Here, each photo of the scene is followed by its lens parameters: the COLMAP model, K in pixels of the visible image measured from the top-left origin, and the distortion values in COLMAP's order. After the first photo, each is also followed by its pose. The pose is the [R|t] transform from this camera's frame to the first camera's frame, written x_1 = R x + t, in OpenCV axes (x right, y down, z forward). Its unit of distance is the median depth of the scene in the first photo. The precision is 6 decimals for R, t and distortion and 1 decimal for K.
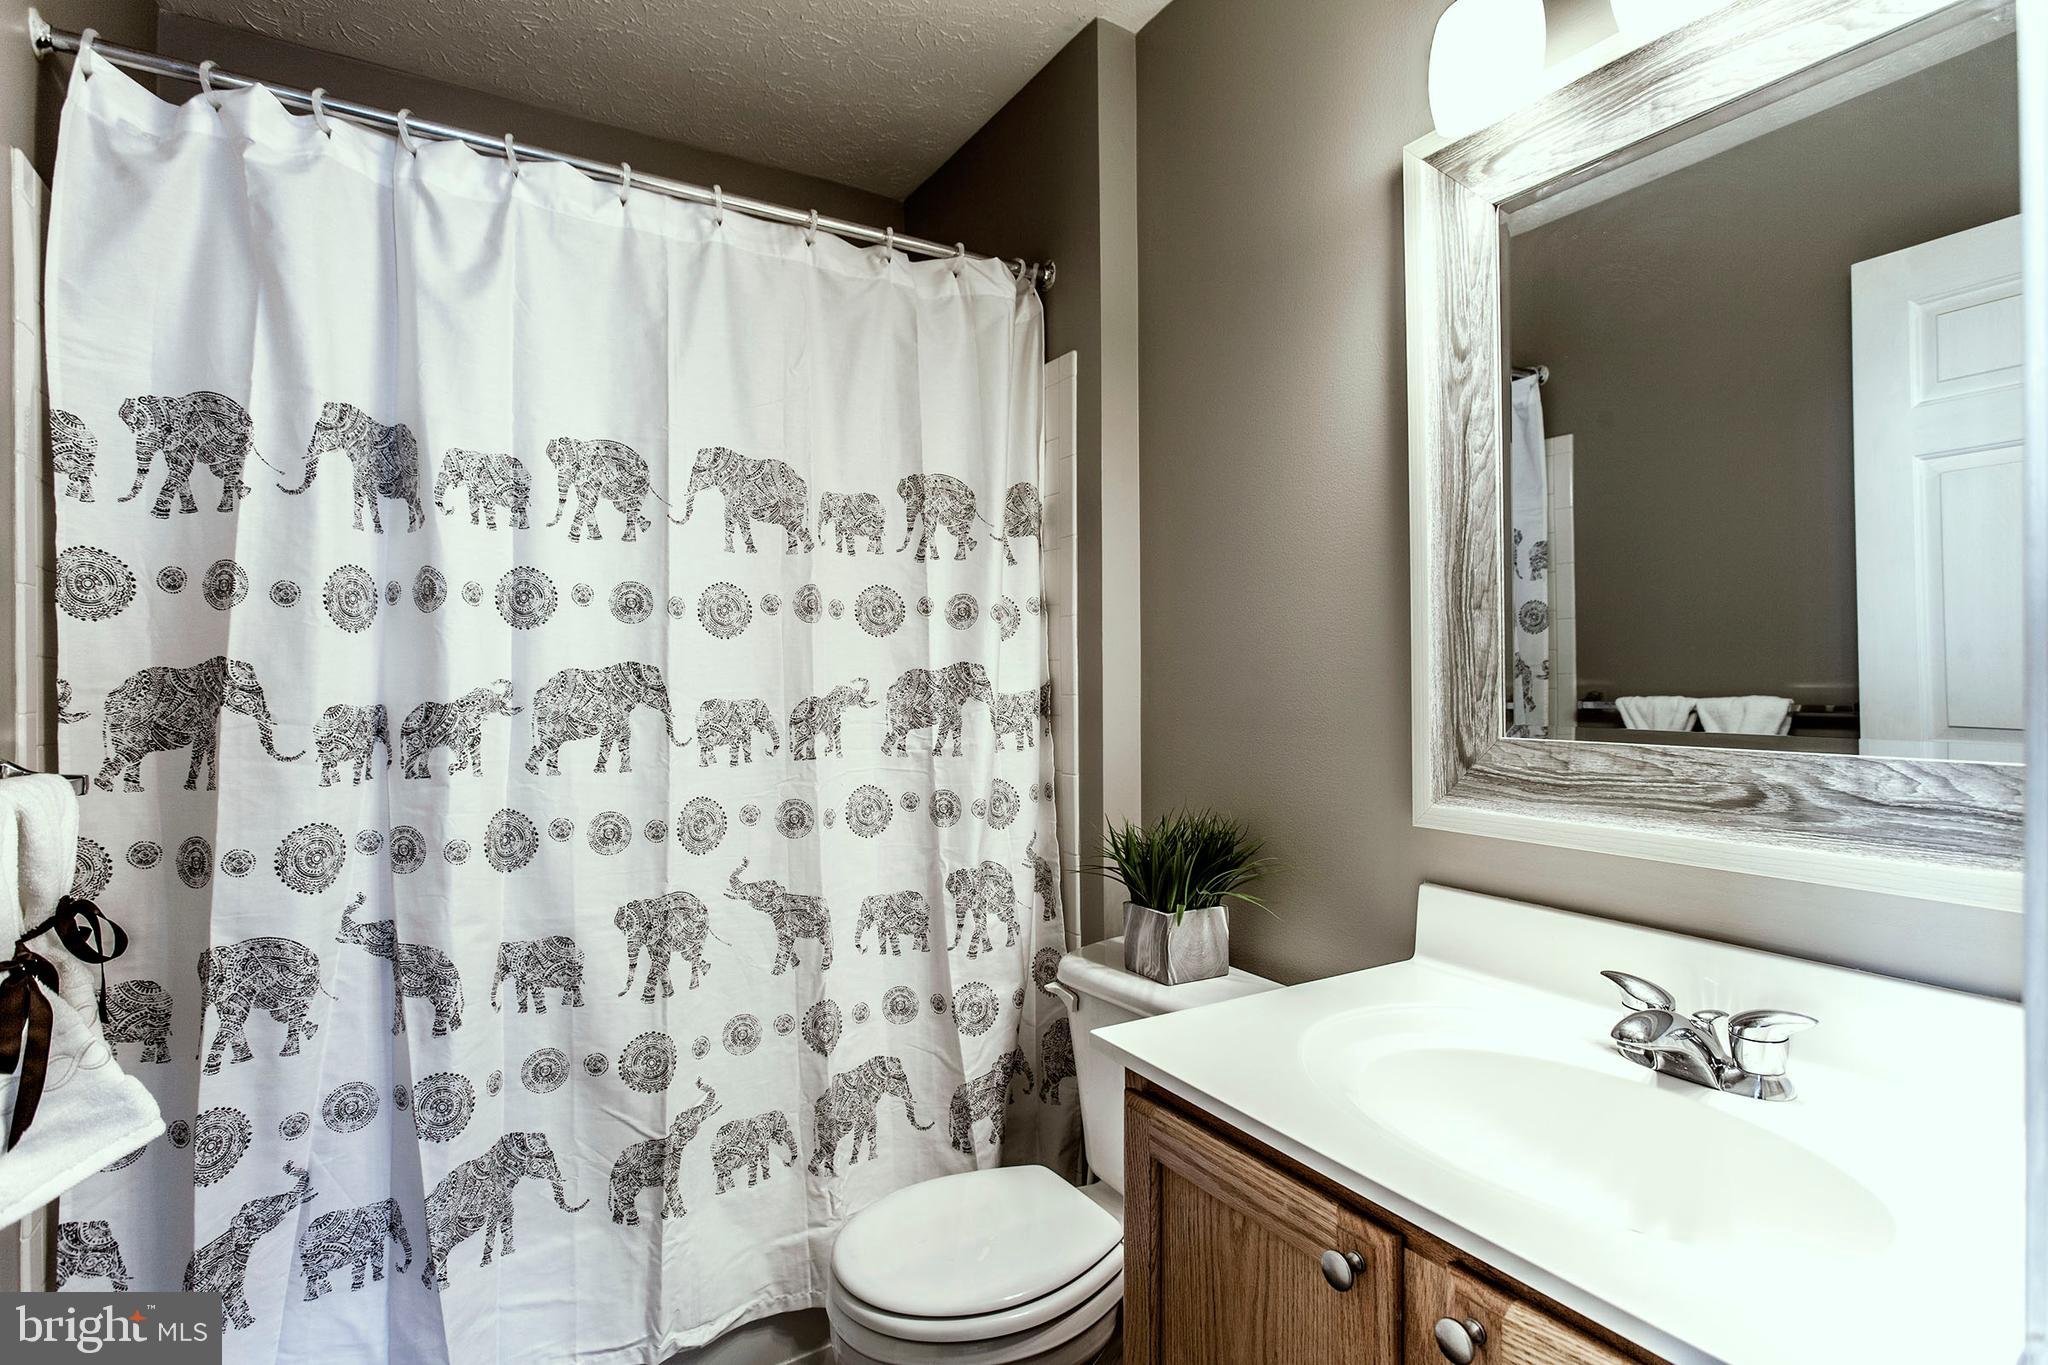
lens RADIAL K [[1024.9, 0, 1024.0], [0, 1024.9, 682.5], [0, 0, 1]] dist [-0.016325, 0.006590]
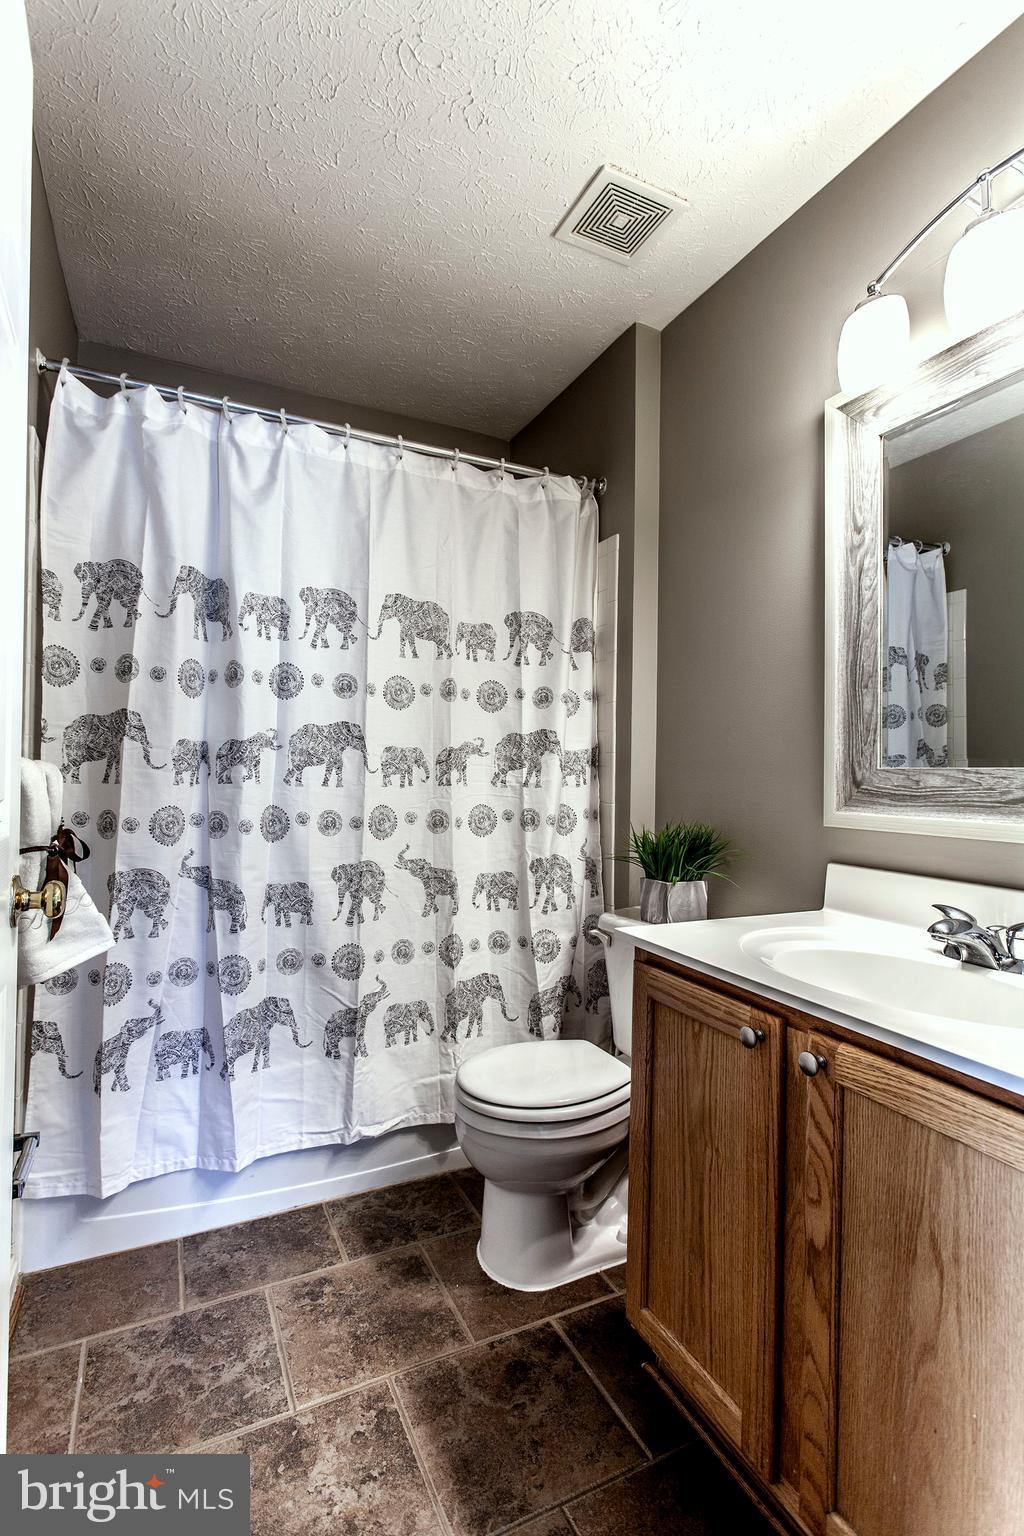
lens RADIAL K [[730.0, 0, 507.6], [0, 730.0, 770.6], [0, 0, 1]] dist [-0.011088, 0.009928]
pose [[0.994389, 0.021089, -0.103664, 0.006085], [-0.022164, 0.999712, -0.009232, 0.068962], [0.103439, 0.011477, 0.994570, -0.164267]]
